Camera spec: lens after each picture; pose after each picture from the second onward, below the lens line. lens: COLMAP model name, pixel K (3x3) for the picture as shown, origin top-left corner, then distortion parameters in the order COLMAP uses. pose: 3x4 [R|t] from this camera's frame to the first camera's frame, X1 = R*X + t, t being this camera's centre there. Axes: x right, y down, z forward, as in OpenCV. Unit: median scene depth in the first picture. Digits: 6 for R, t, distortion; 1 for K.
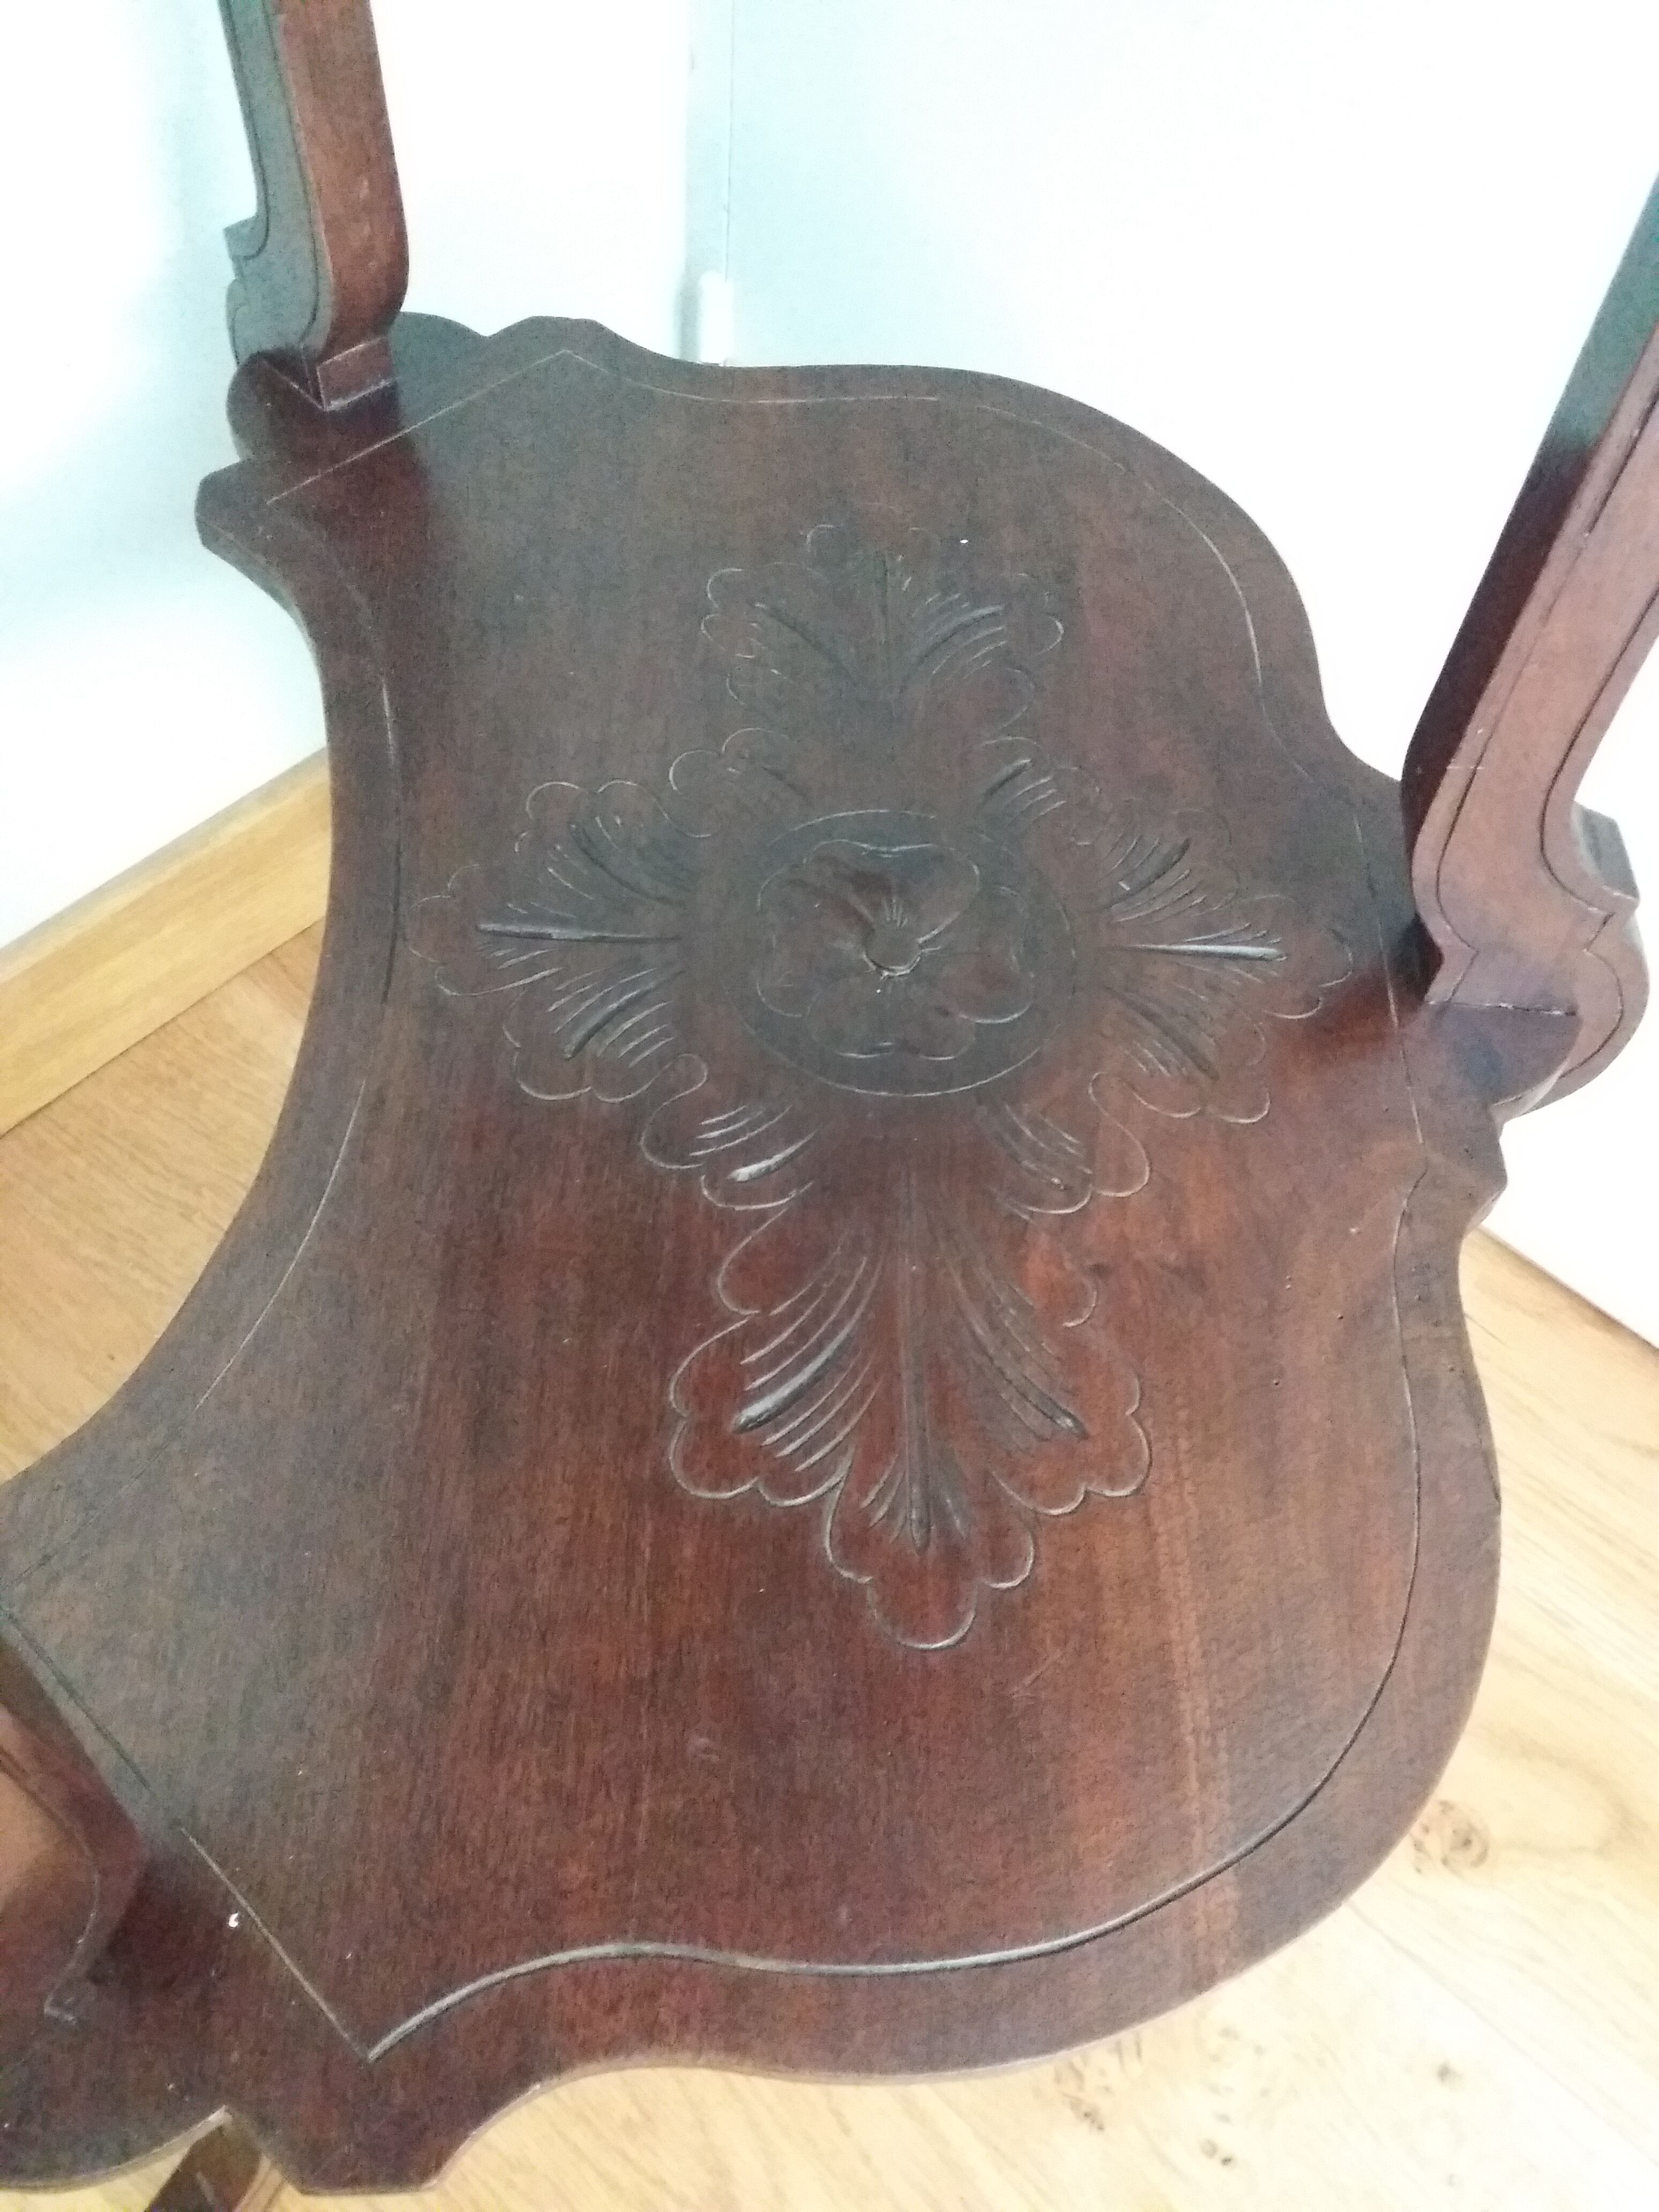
lens RADIAL K [[1827.6, 0, 828.9], [0, 1827.6, 1133.9], [0, 0, 1]] dist [-0.012770, -0.013116]
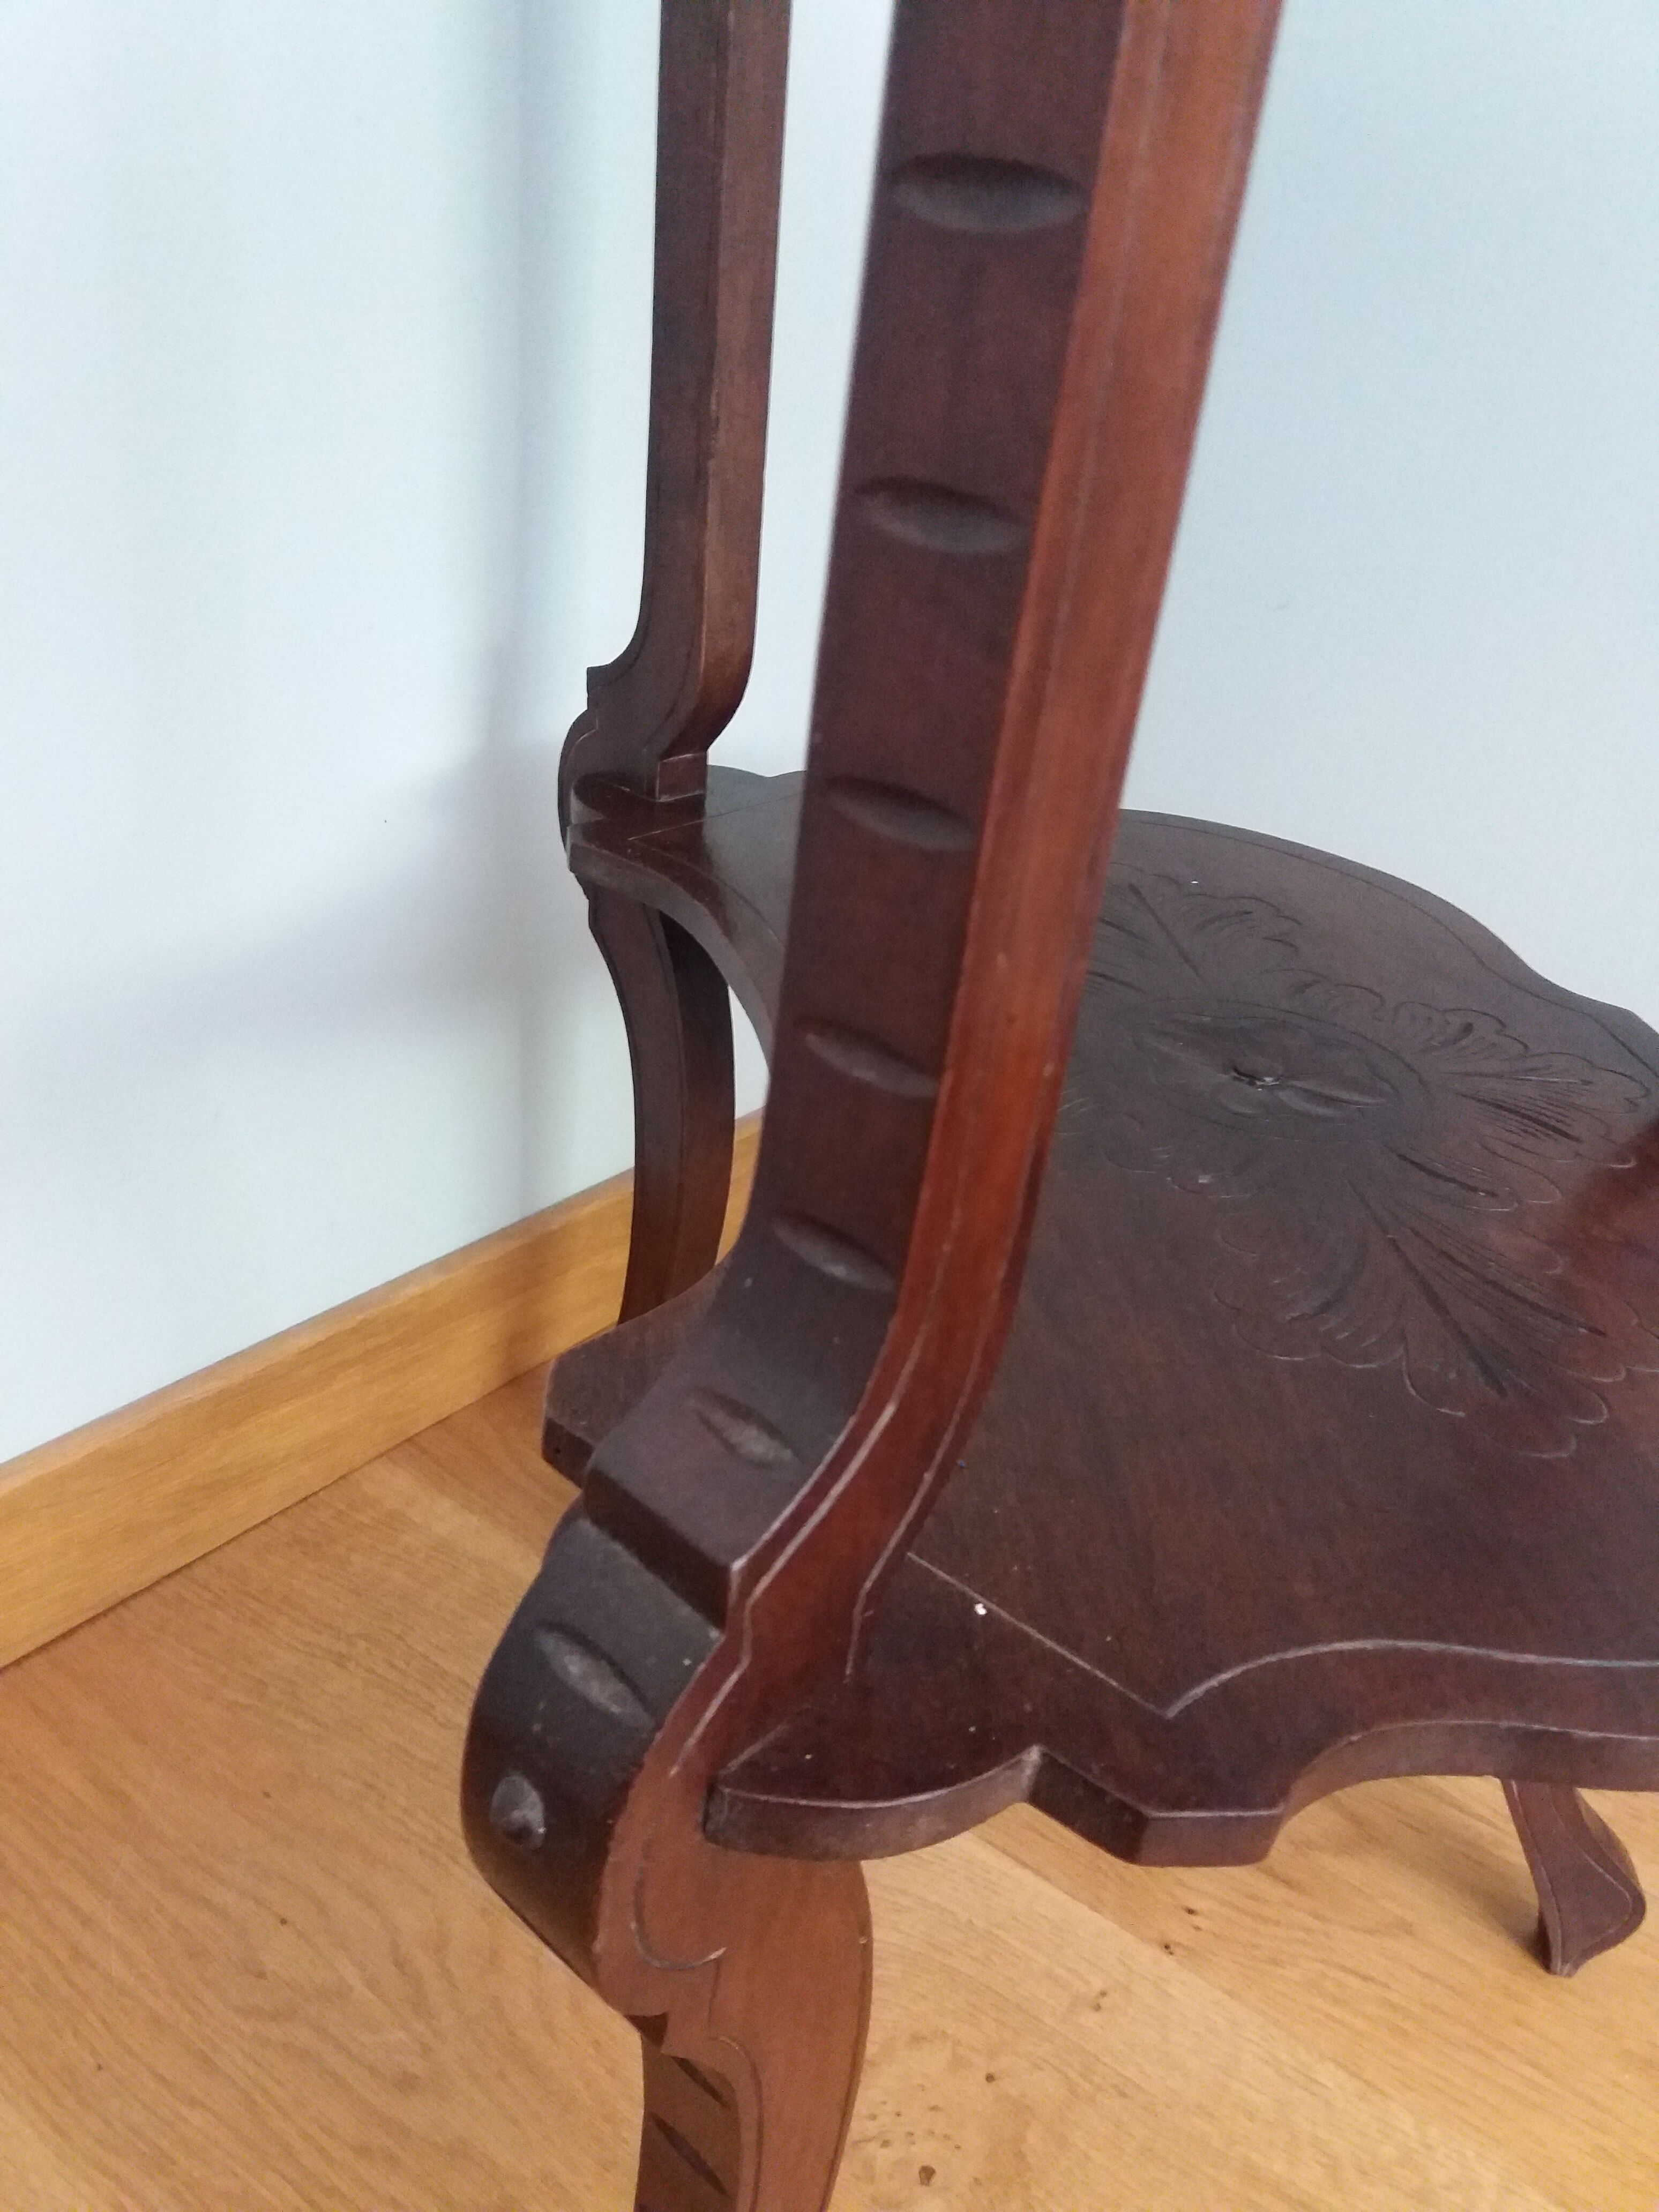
lens RADIAL K [[1827.6, 0, 828.9], [0, 1827.6, 1133.9], [0, 0, 1]] dist [-0.012770, -0.013116]
pose [[0.994485, 0.002253, 0.104856, -0.196712], [0.047192, 0.883228, -0.466563, 0.251563], [-0.093662, 0.468938, 0.878251, 0.017440]]
